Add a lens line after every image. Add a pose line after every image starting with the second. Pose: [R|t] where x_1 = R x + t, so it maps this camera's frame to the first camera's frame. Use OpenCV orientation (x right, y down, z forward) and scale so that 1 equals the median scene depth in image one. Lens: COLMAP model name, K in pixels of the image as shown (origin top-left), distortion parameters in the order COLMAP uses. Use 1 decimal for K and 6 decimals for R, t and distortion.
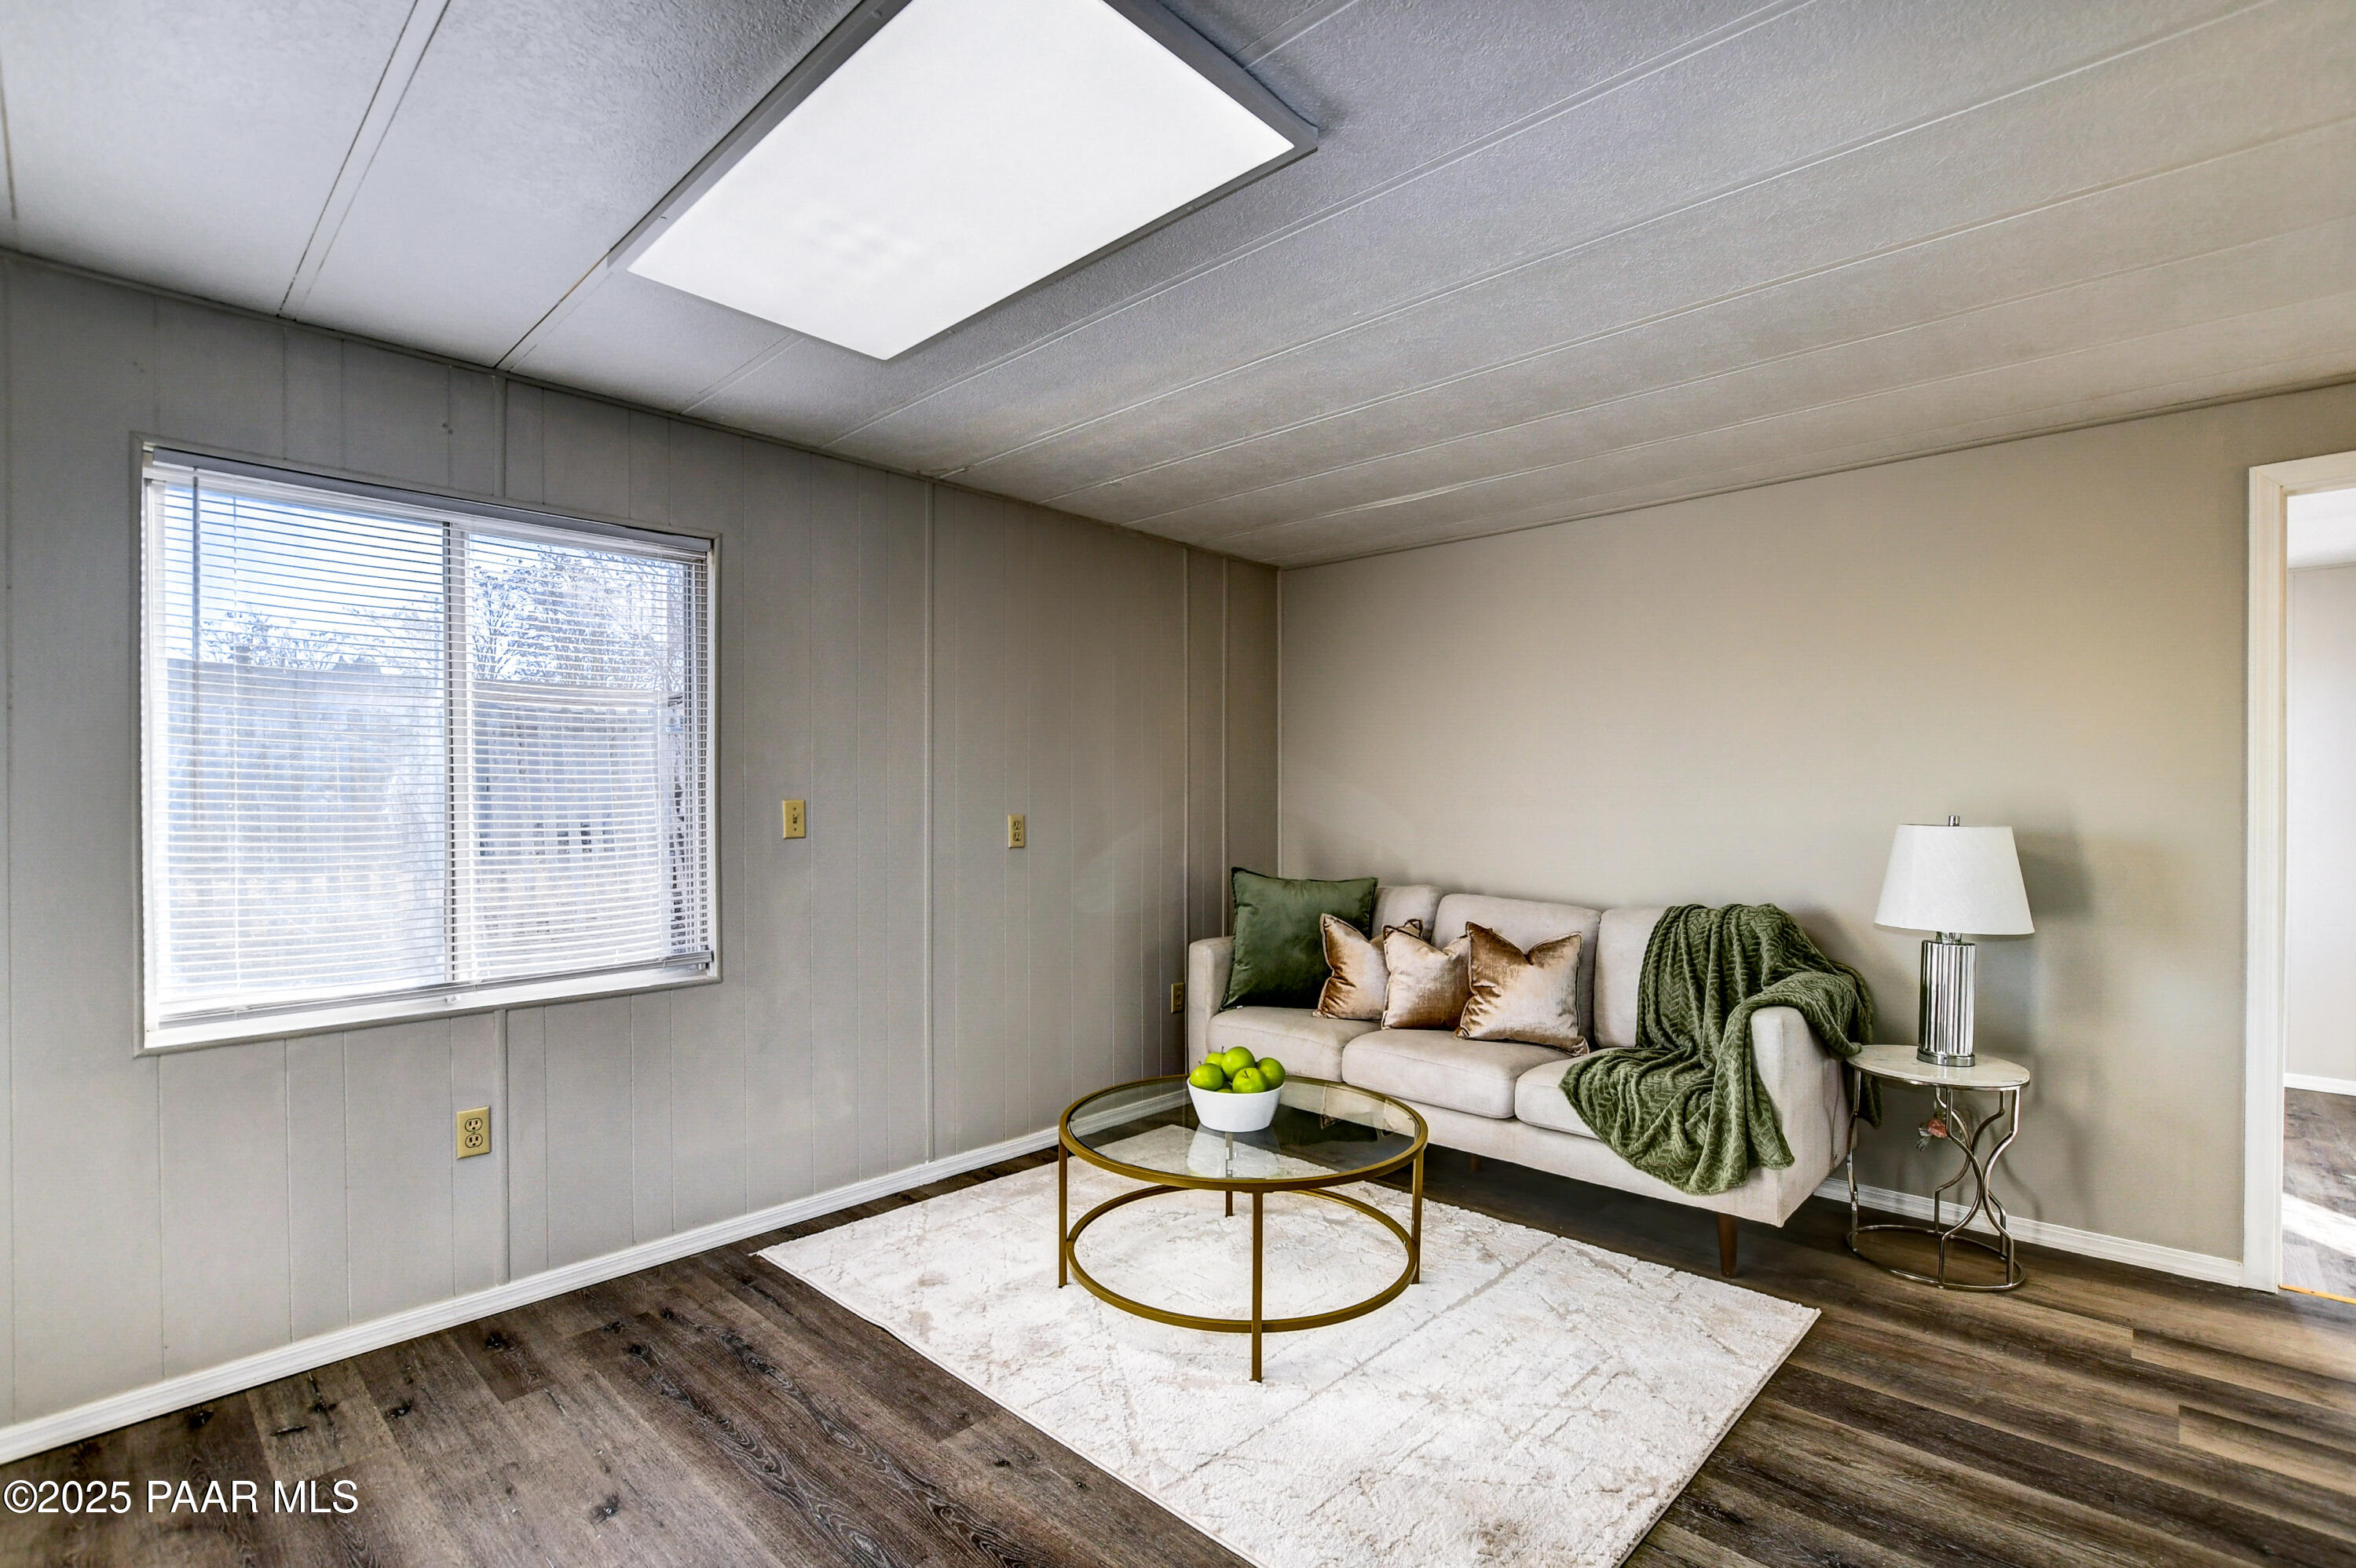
lens RADIAL K [[1079.7, 0, 1168.1], [0, 1079.7, 804.7], [0, 0, 1]] dist [-0.023532, 0.005868]
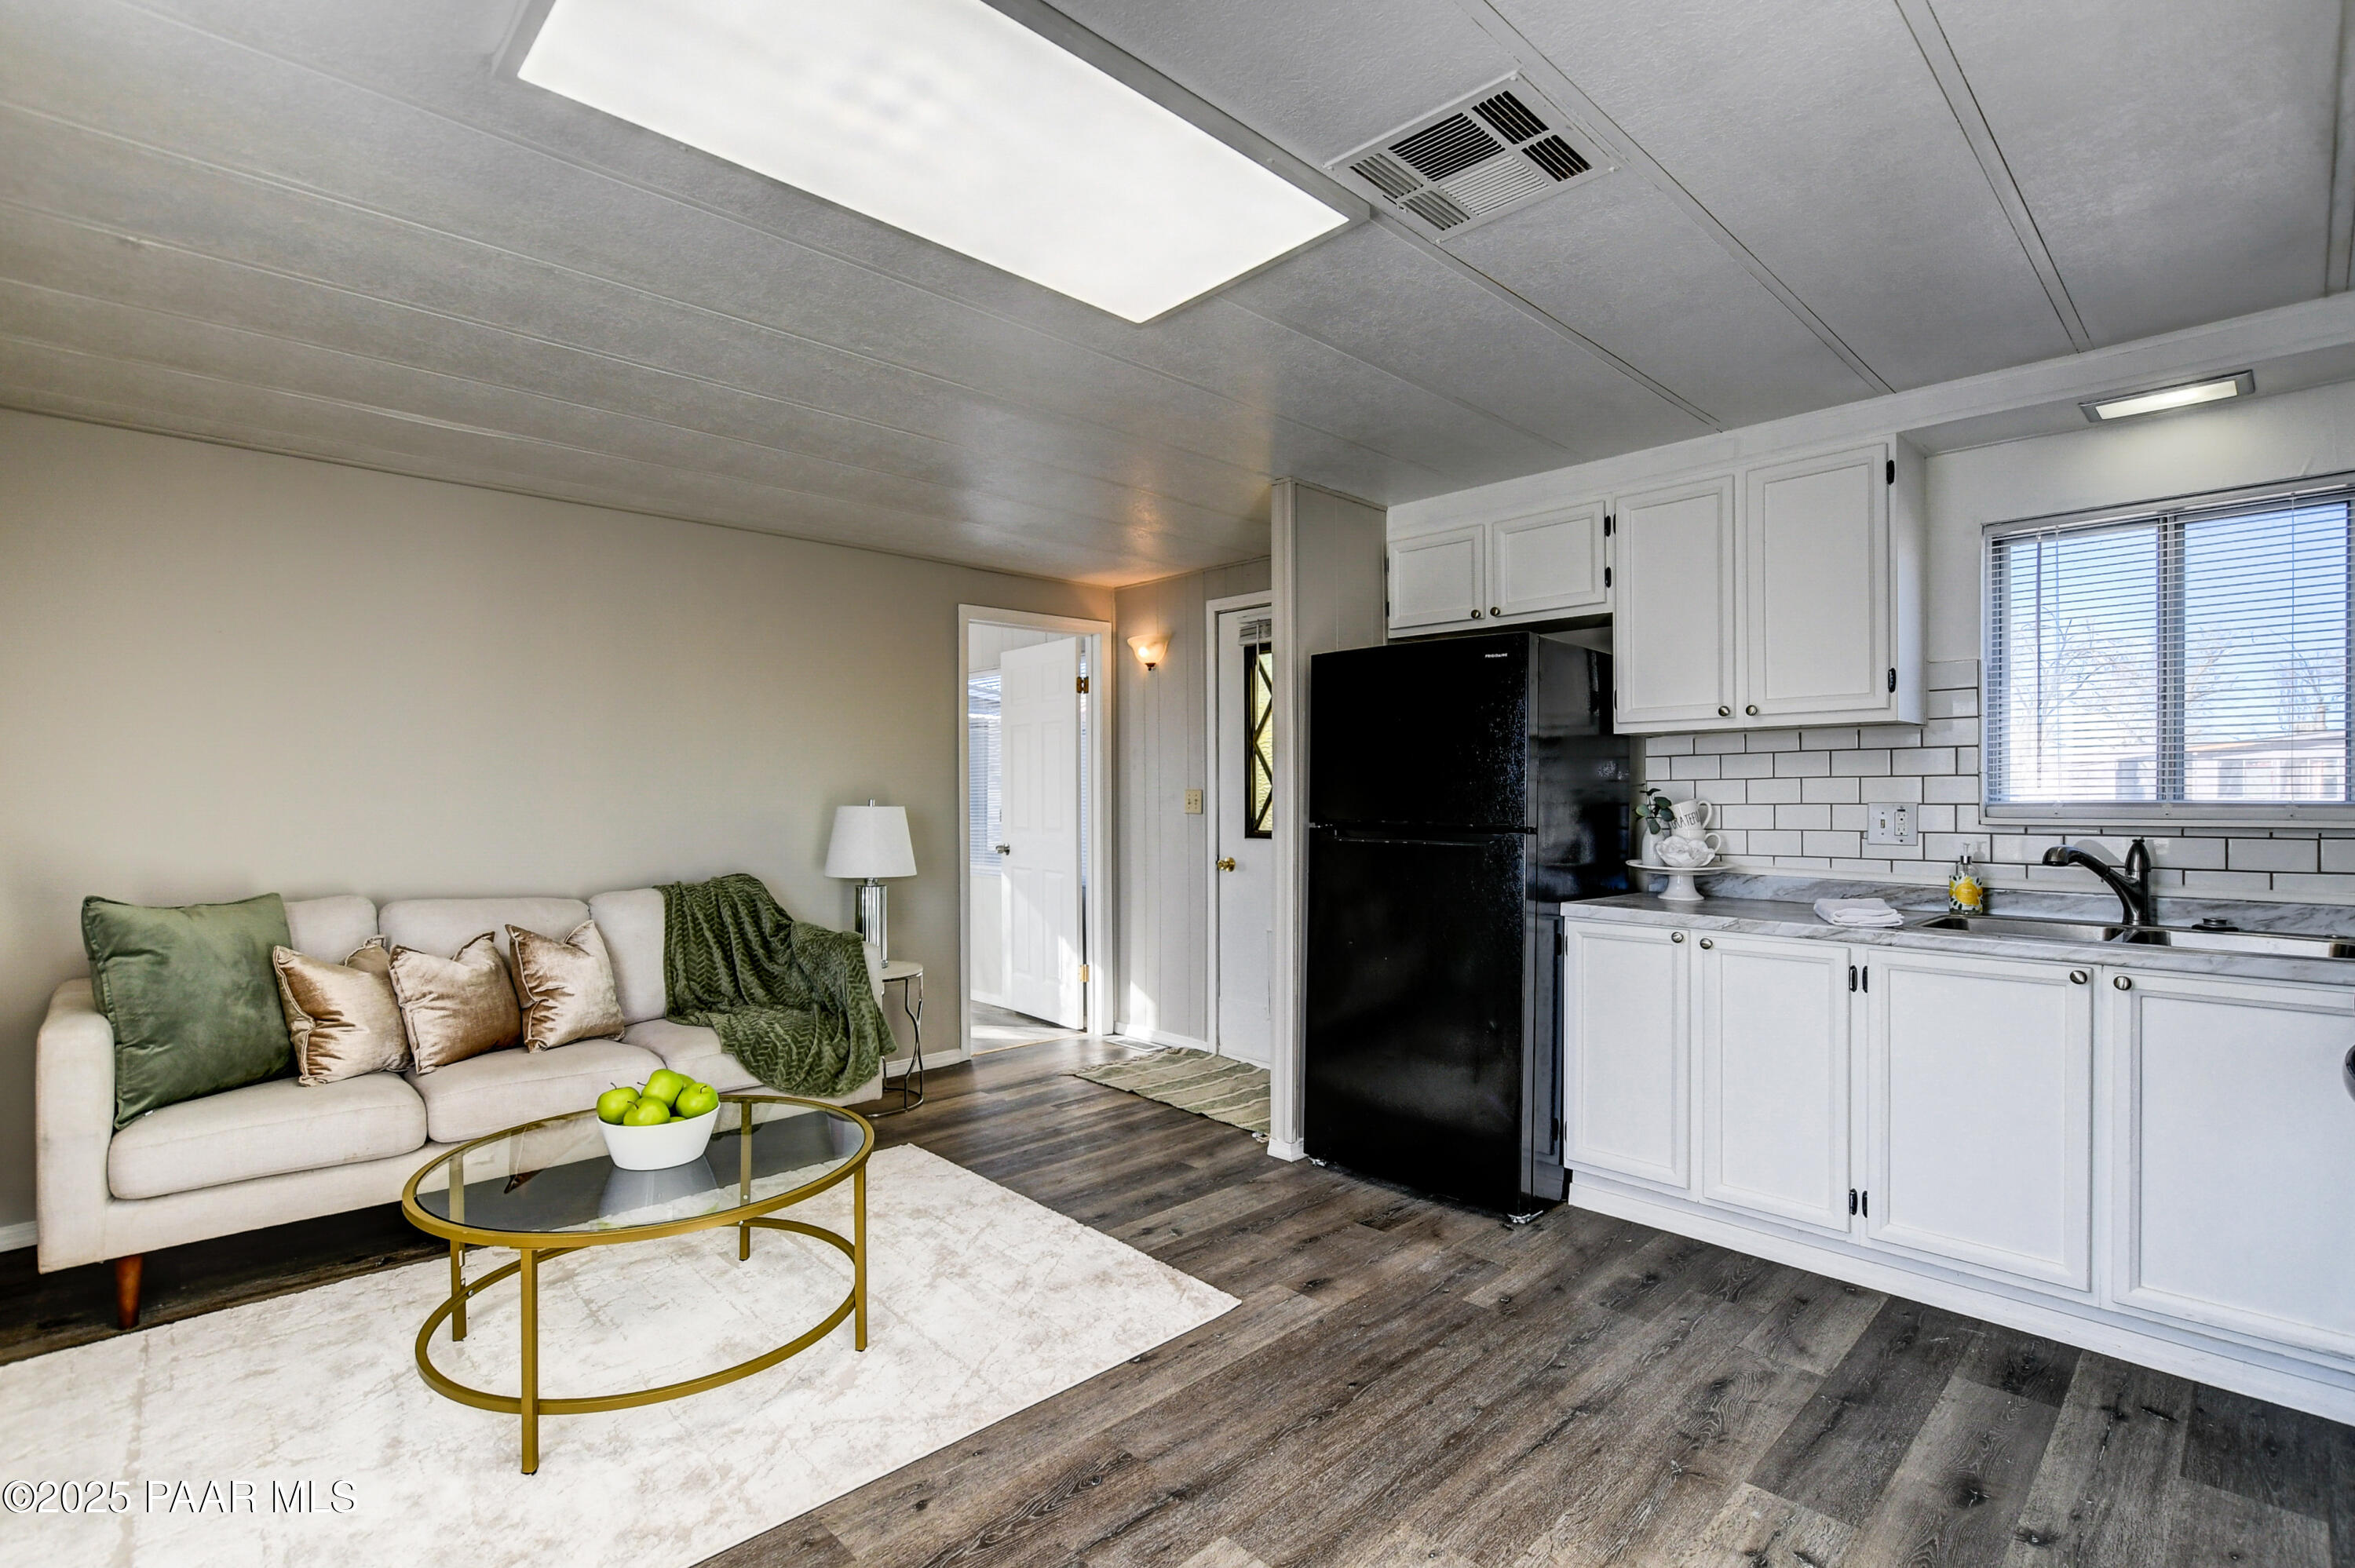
lens RADIAL K [[1079.2, 0, 1167.6], [0, 1079.2, 804.7], [0, 0, 1]] dist [-0.023532, 0.005868]
pose [[0.056472, -0.013212, 0.998317, -0.694606], [-0.000936, 0.999911, 0.013286, -0.004646], [-0.998404, -0.001685, 0.056455, 0.478869]]
